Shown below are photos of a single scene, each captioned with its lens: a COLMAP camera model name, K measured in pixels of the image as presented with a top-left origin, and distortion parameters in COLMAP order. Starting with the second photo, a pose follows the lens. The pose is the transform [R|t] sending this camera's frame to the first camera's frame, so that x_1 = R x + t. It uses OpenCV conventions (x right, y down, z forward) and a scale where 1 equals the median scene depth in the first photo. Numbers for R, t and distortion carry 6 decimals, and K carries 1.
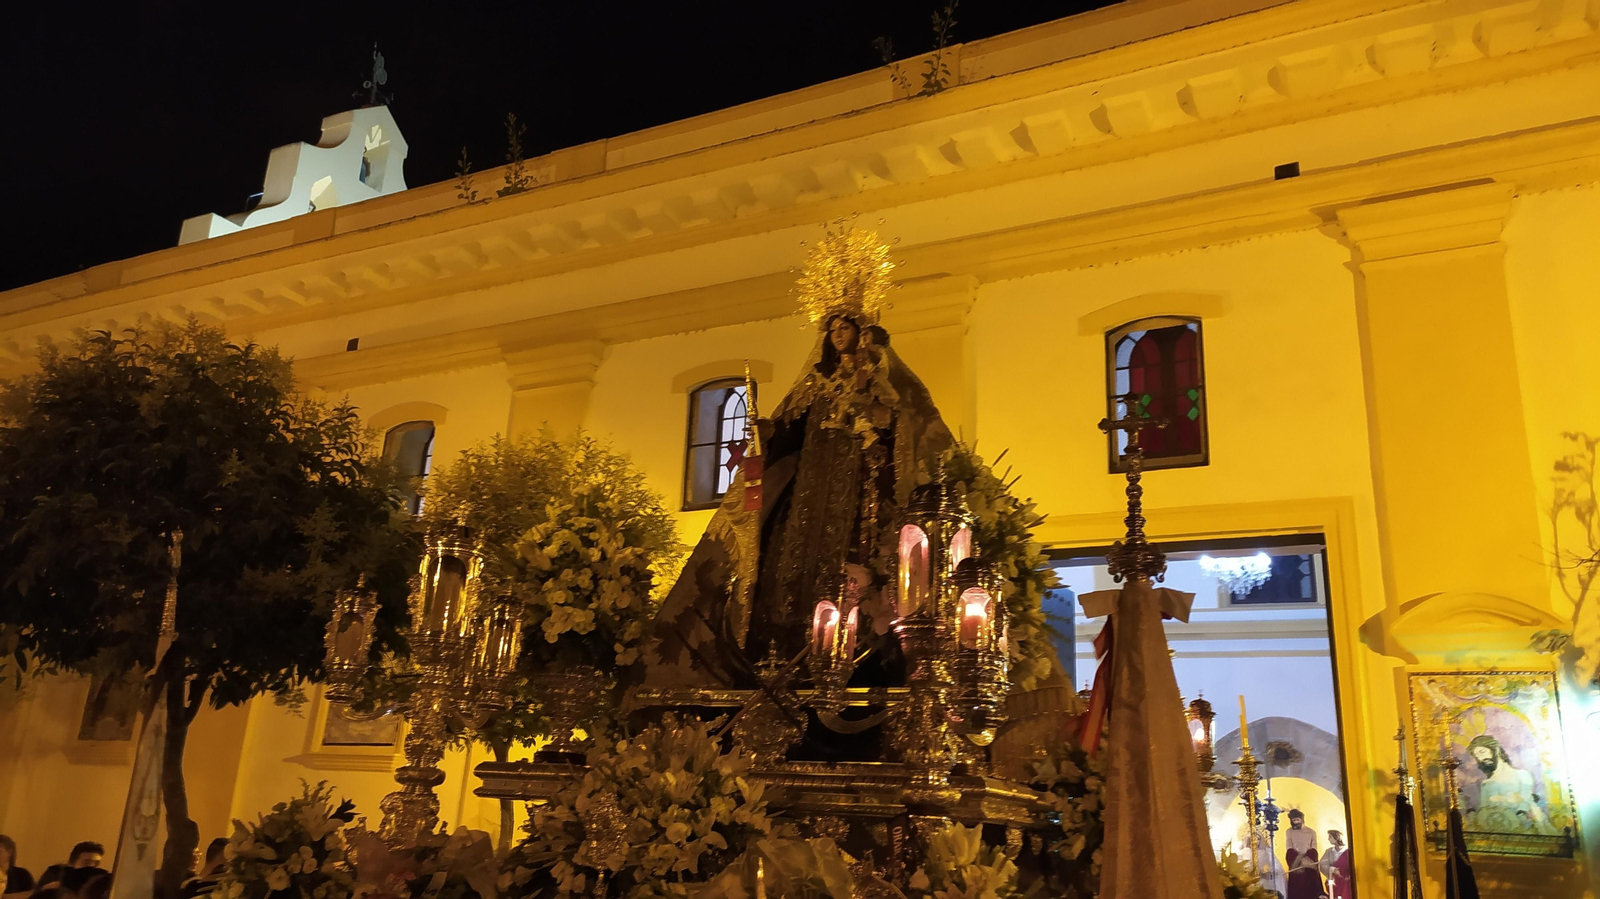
lens RADIAL K [[1203.0, 0, 806.2], [0, 1203.0, 457.0], [0, 0, 1]] dist [0.064497, -0.071624]
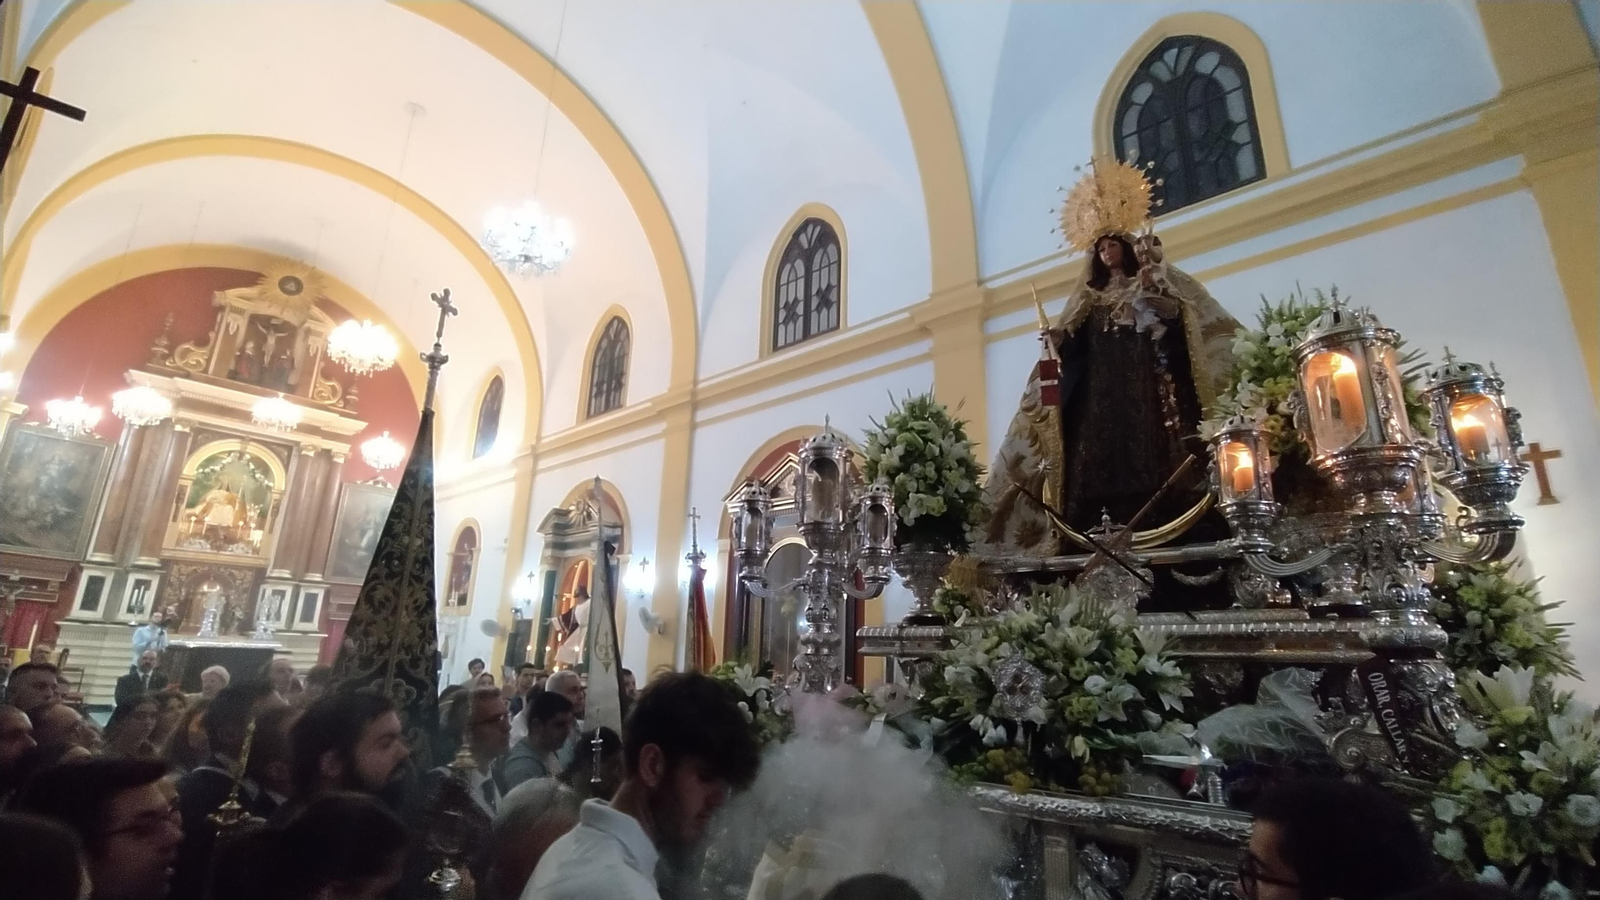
lens RADIAL K [[742.7, 0, 801.0], [0, 742.7, 444.6], [0, 0, 1]] dist [-0.016103, -0.000668]
pose [[0.971677, -0.101301, -0.213500, -0.146819], [0.101752, 0.994770, -0.008904, 0.068824], [0.213286, -0.013072, 0.976902, 0.261725]]
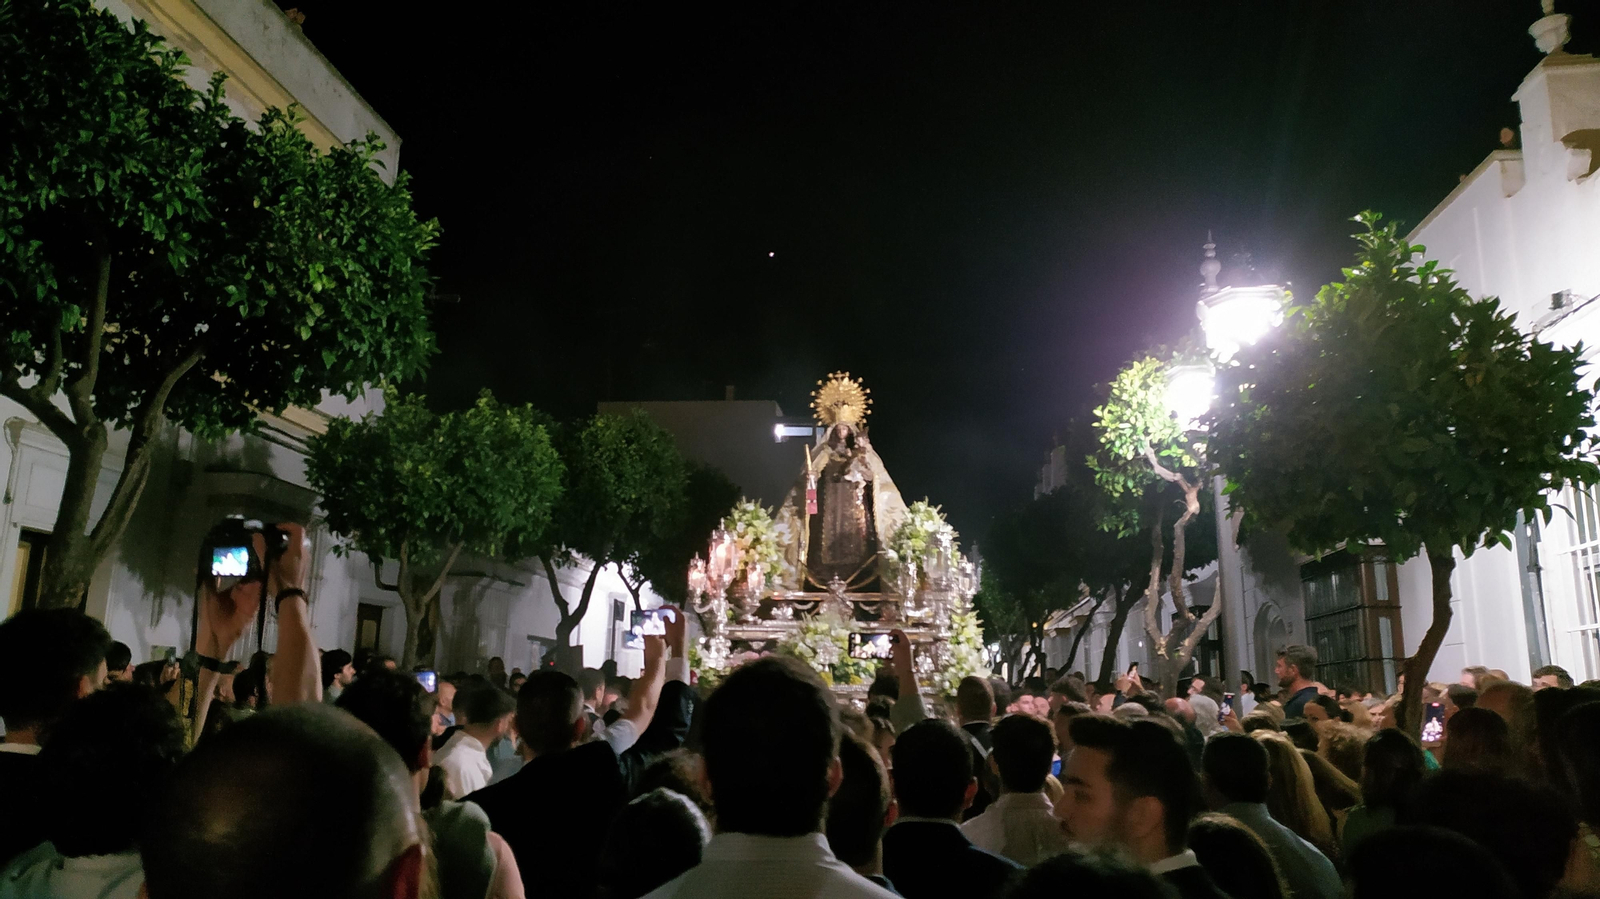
lens RADIAL K [[1213.2, 0, 804.3], [0, 1213.2, 462.1], [0, 0, 1]] dist [0.085585, -0.075817]
pose [[0.911918, 0.020296, 0.409870, -1.082903], [-0.084912, 0.986494, 0.140070, -0.402593], [-0.401491, -0.162535, 0.901325, -1.136983]]
